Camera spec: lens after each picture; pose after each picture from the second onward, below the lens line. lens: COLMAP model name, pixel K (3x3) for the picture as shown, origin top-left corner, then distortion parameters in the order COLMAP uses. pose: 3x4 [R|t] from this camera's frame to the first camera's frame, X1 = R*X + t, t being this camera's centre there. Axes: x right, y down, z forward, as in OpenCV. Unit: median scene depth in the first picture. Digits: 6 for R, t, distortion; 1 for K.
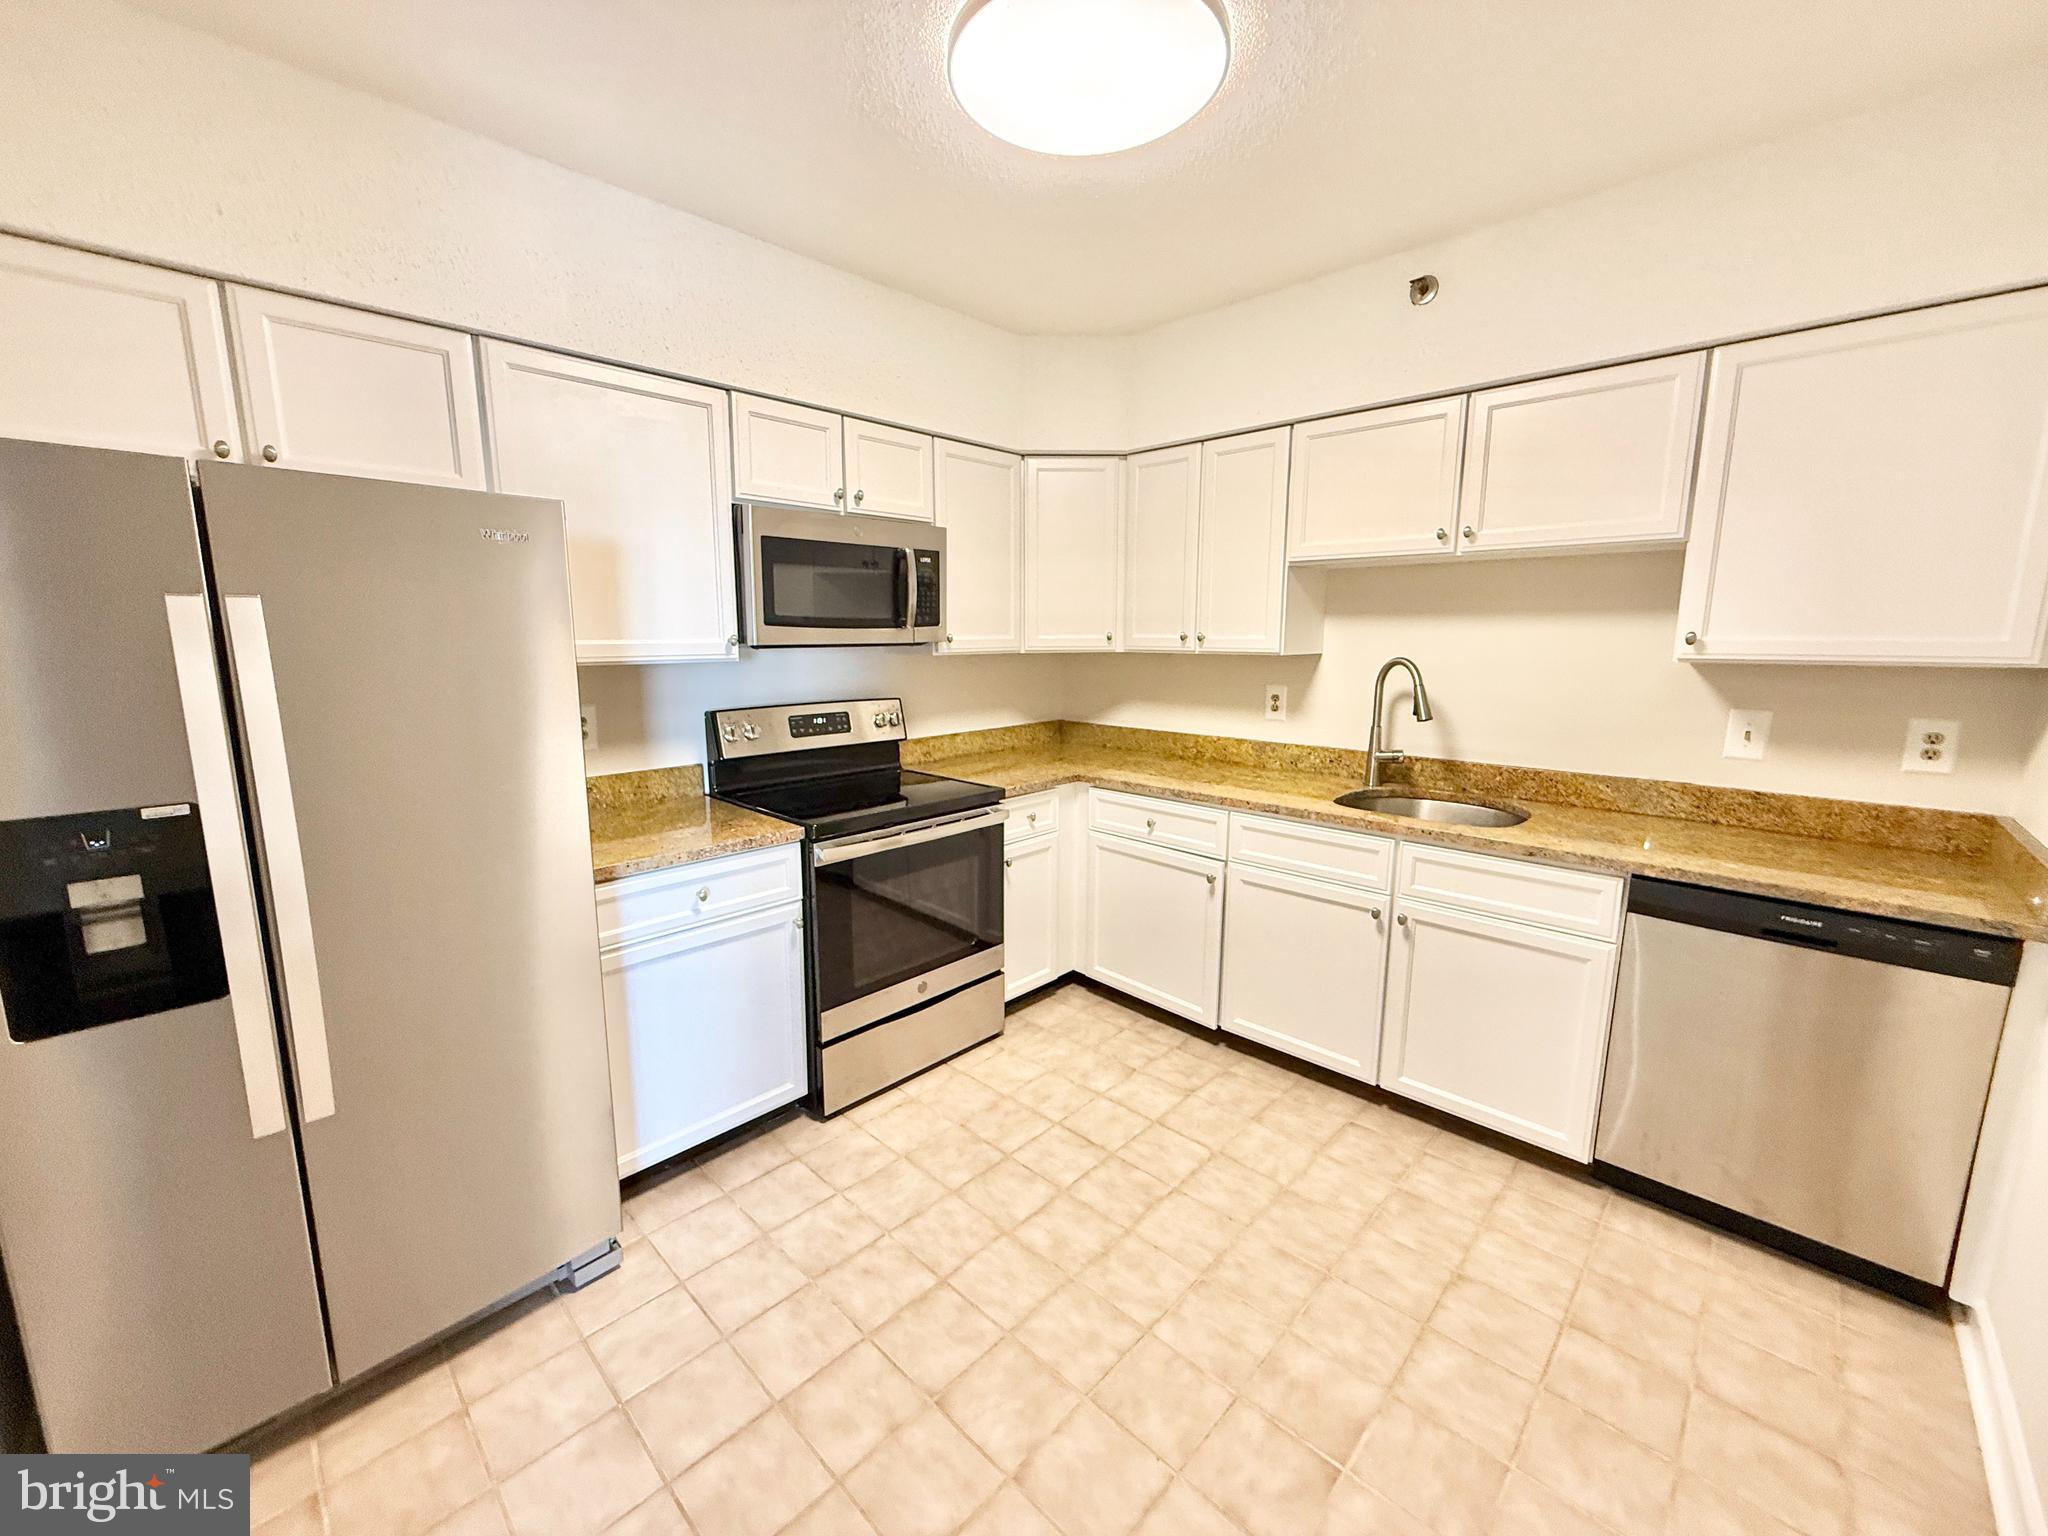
lens RADIAL K [[813.3, 0, 1020.1], [0, 813.3, 763.4], [0, 0, 1]] dist [0.002098, -0.000543]
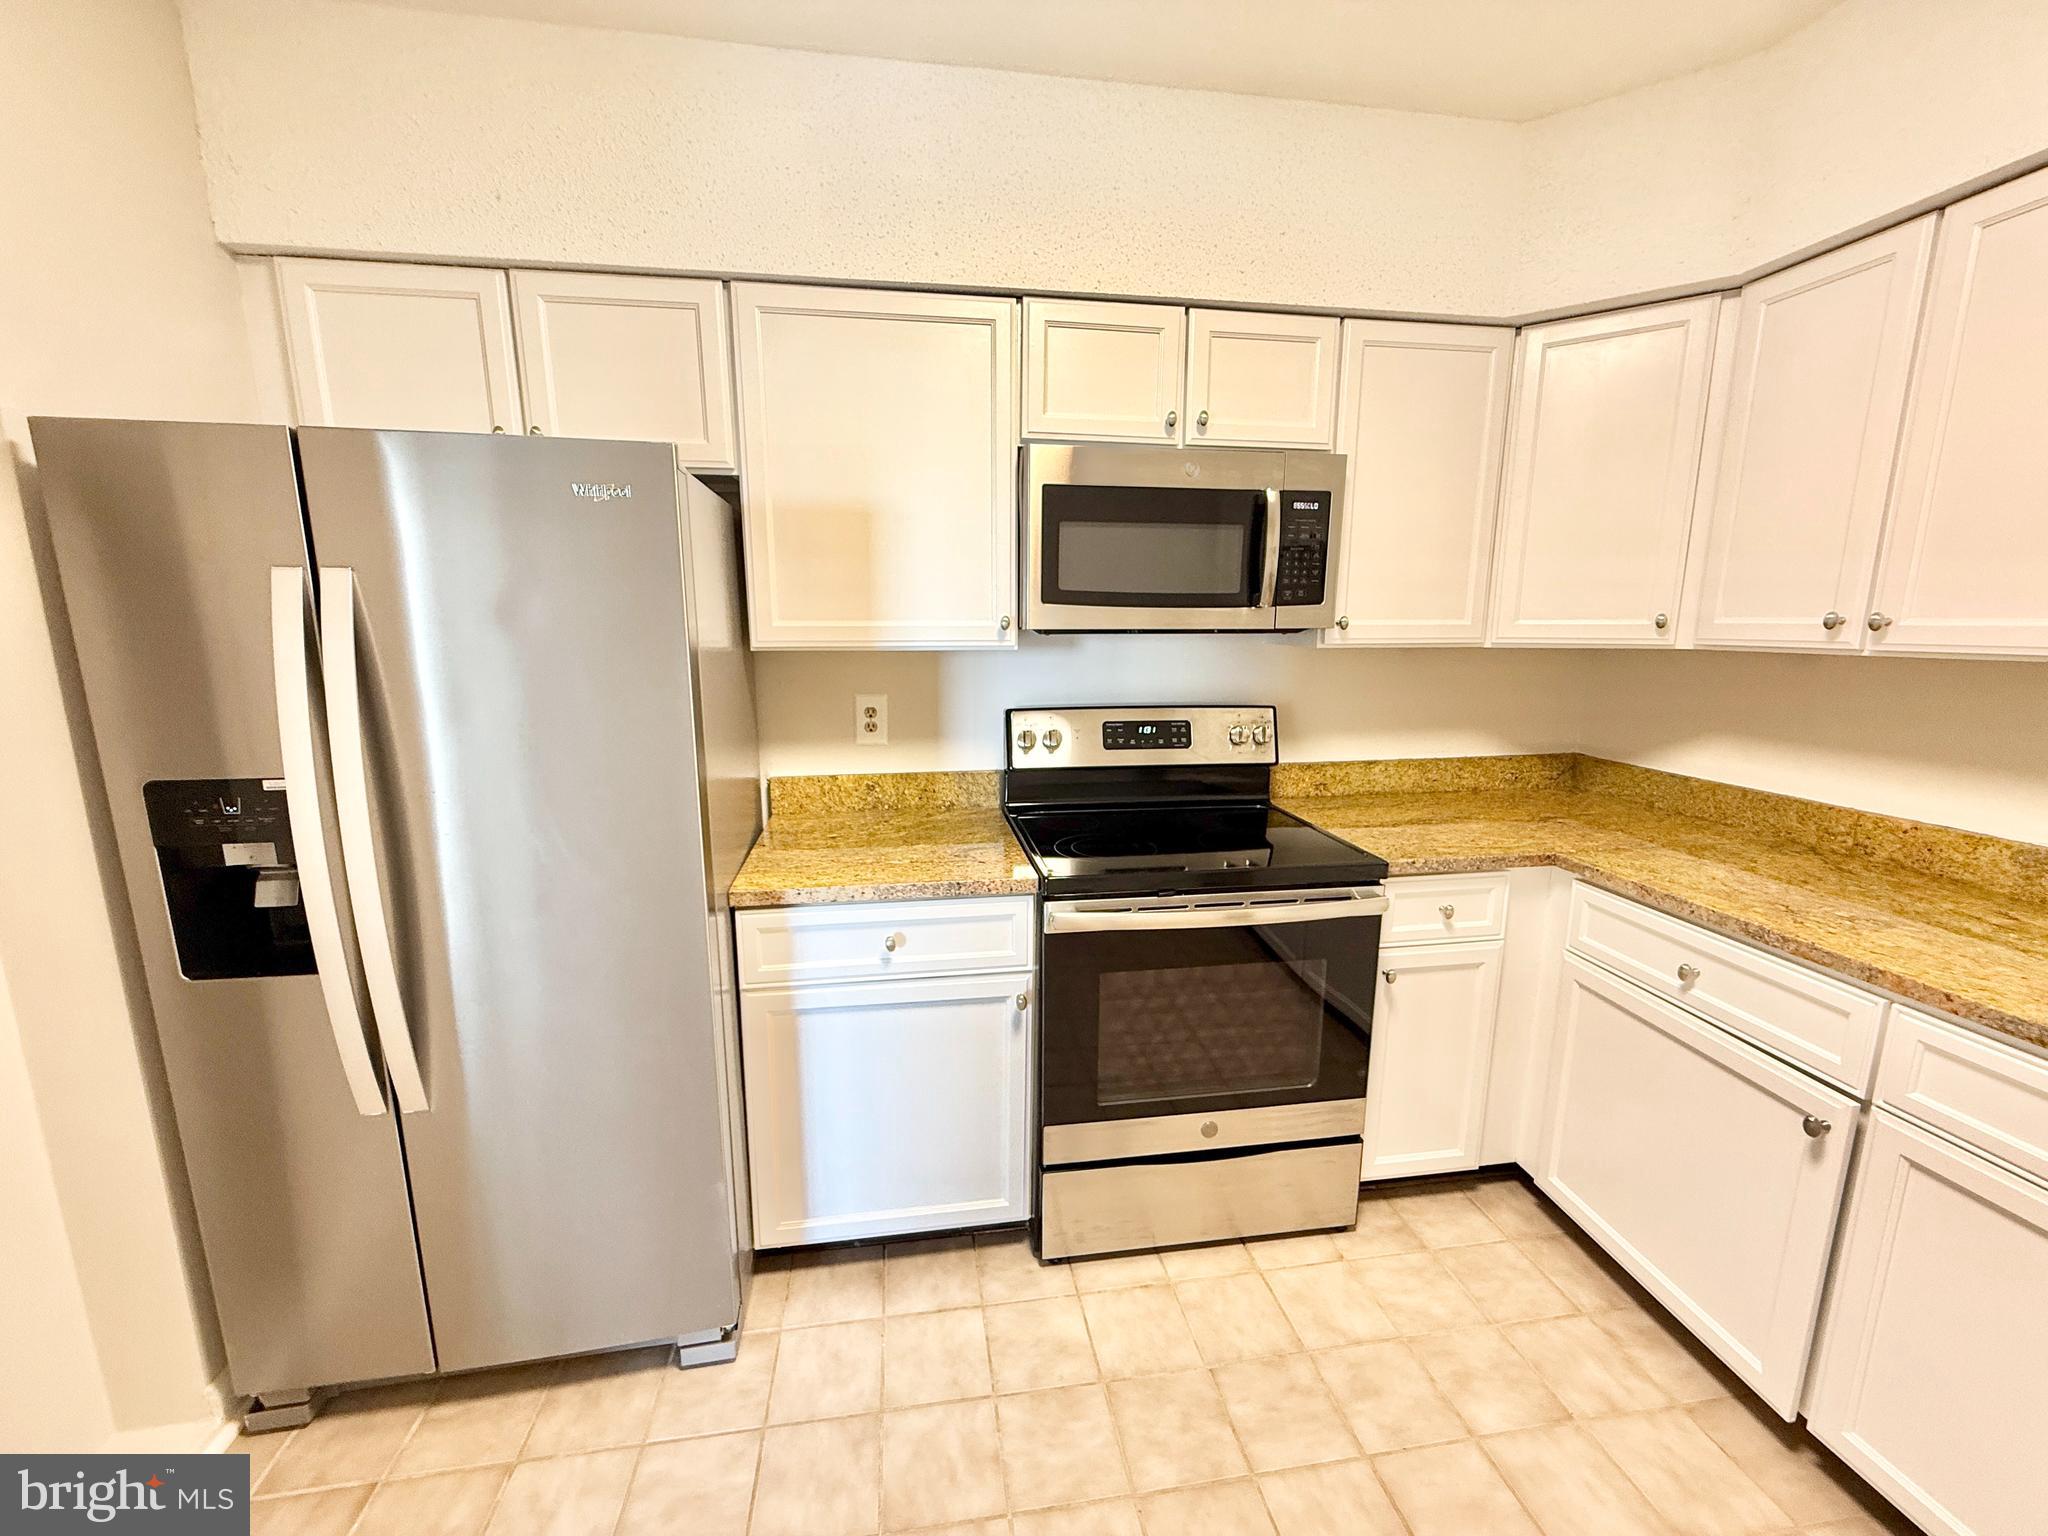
lens RADIAL K [[819.1, 0, 1018.8], [0, 819.1, 765.7], [0, 0, 1]] dist [-0.000918, 0.000477]
pose [[0.794458, 0.107567, -0.597717, 0.127028], [-0.098670, 0.993975, 0.047731, -0.046151], [0.599250, 0.021057, 0.800285, 0.327460]]
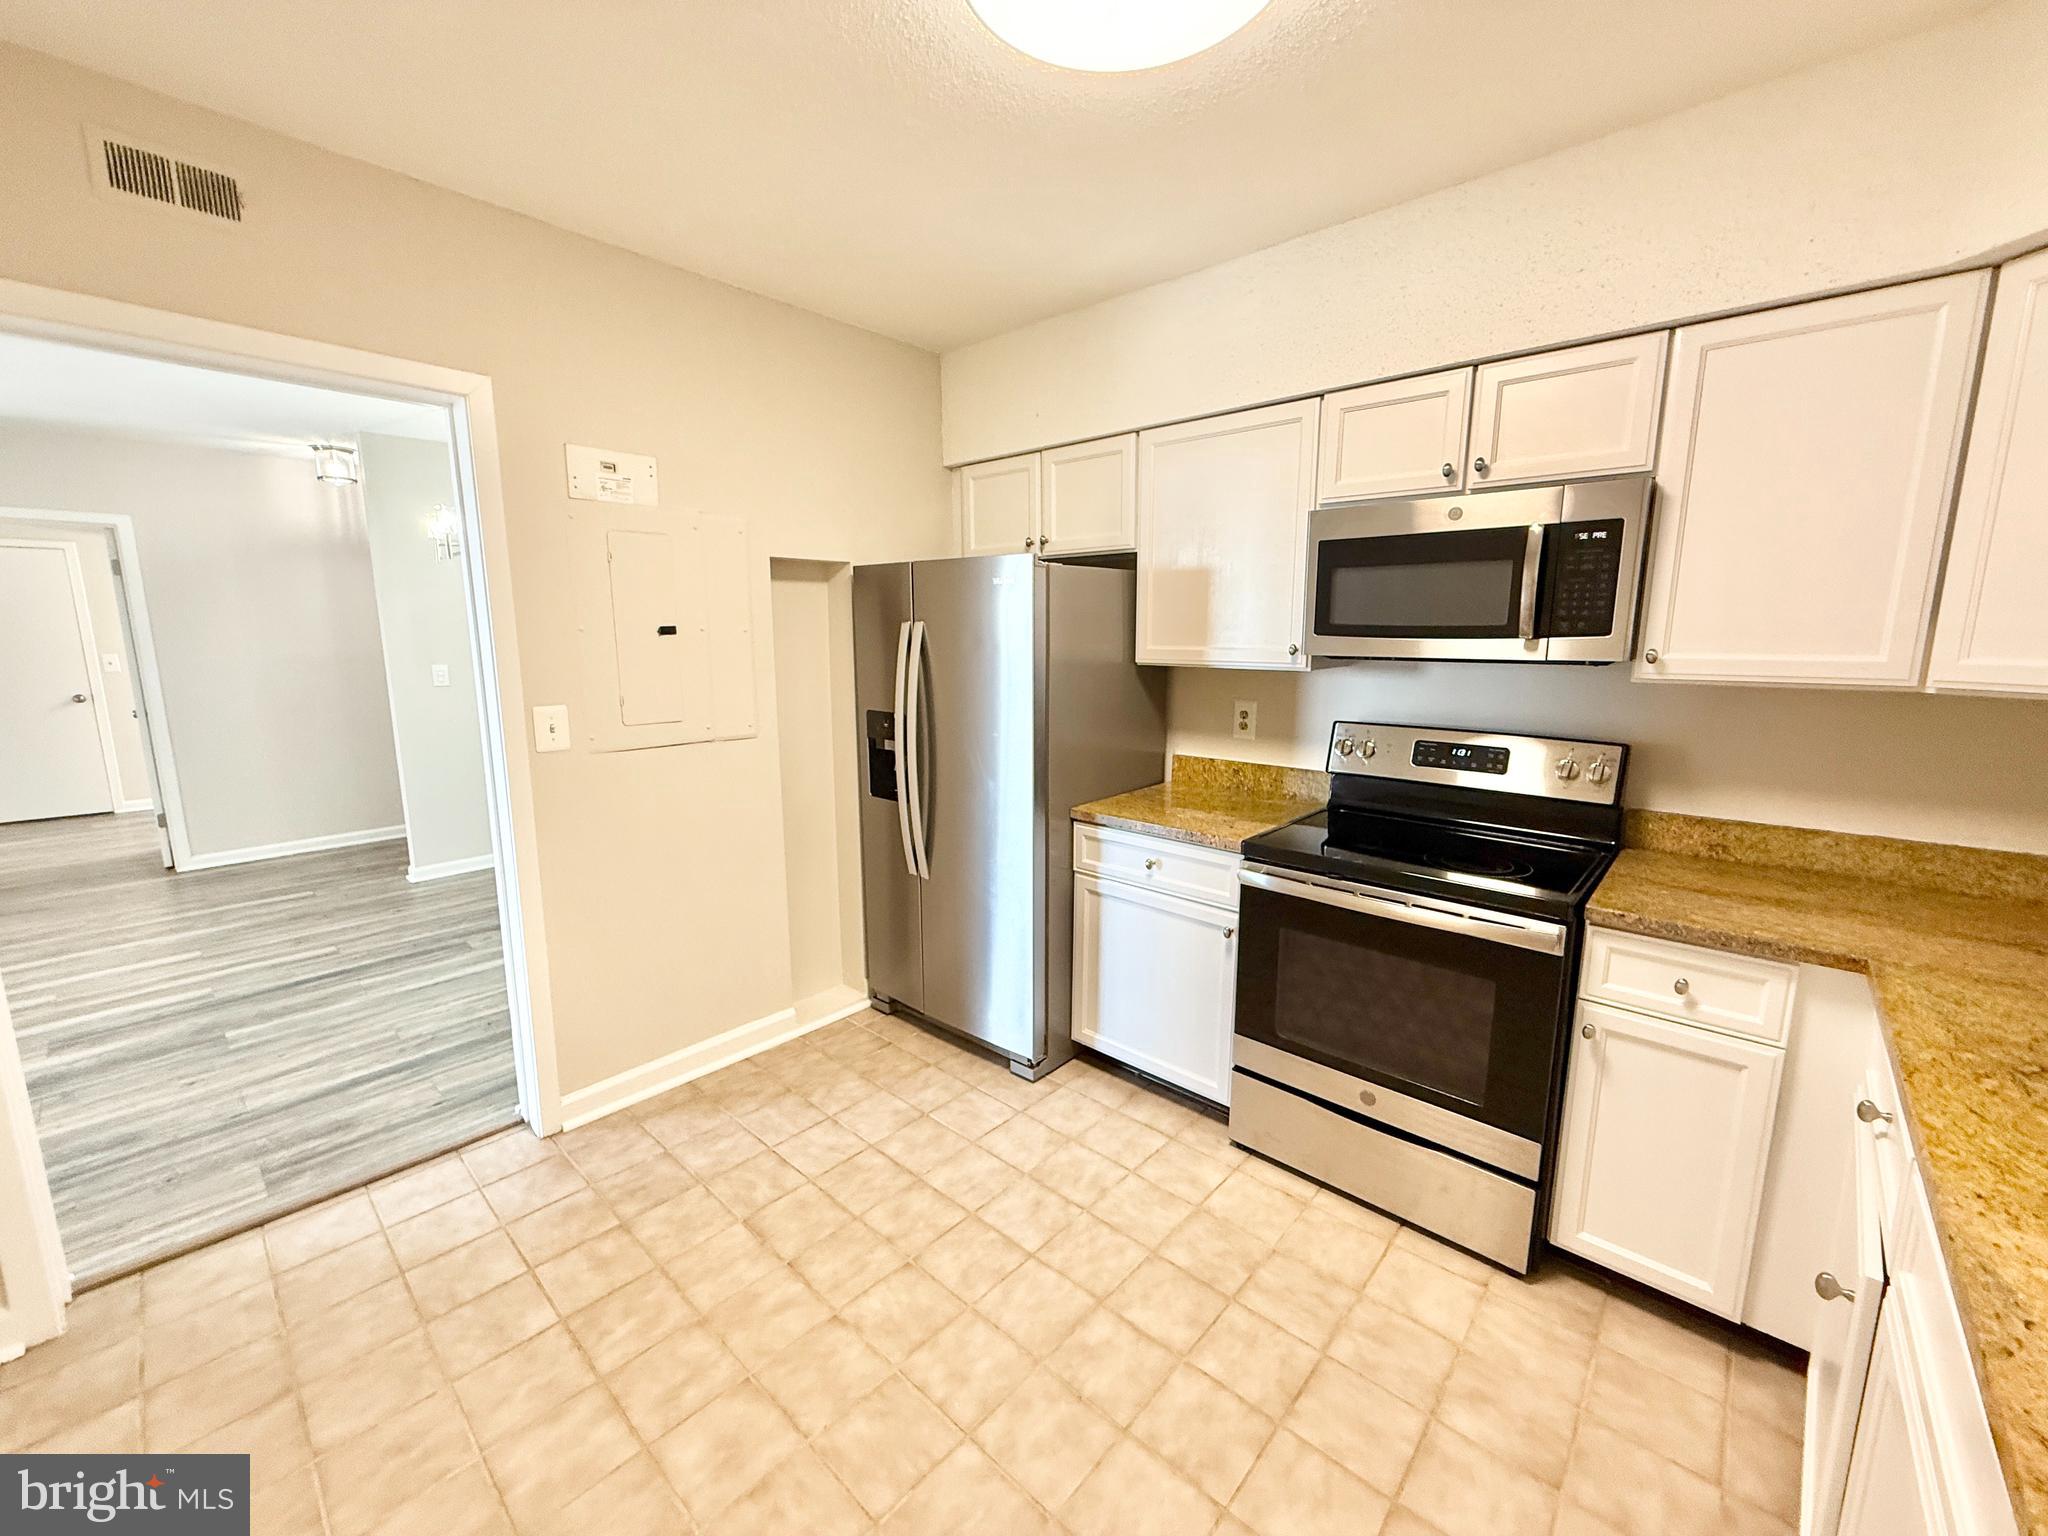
lens RADIAL K [[815.7, 0, 1020.0], [0, 815.7, 764.4], [0, 0, 1]] dist [-0.000386, -0.000149]
pose [[0.027275, 0.162514, -0.986329, 0.565993], [-0.163159, 0.974188, 0.156001, -0.100228], [0.986223, 0.156673, 0.053087, 0.553043]]
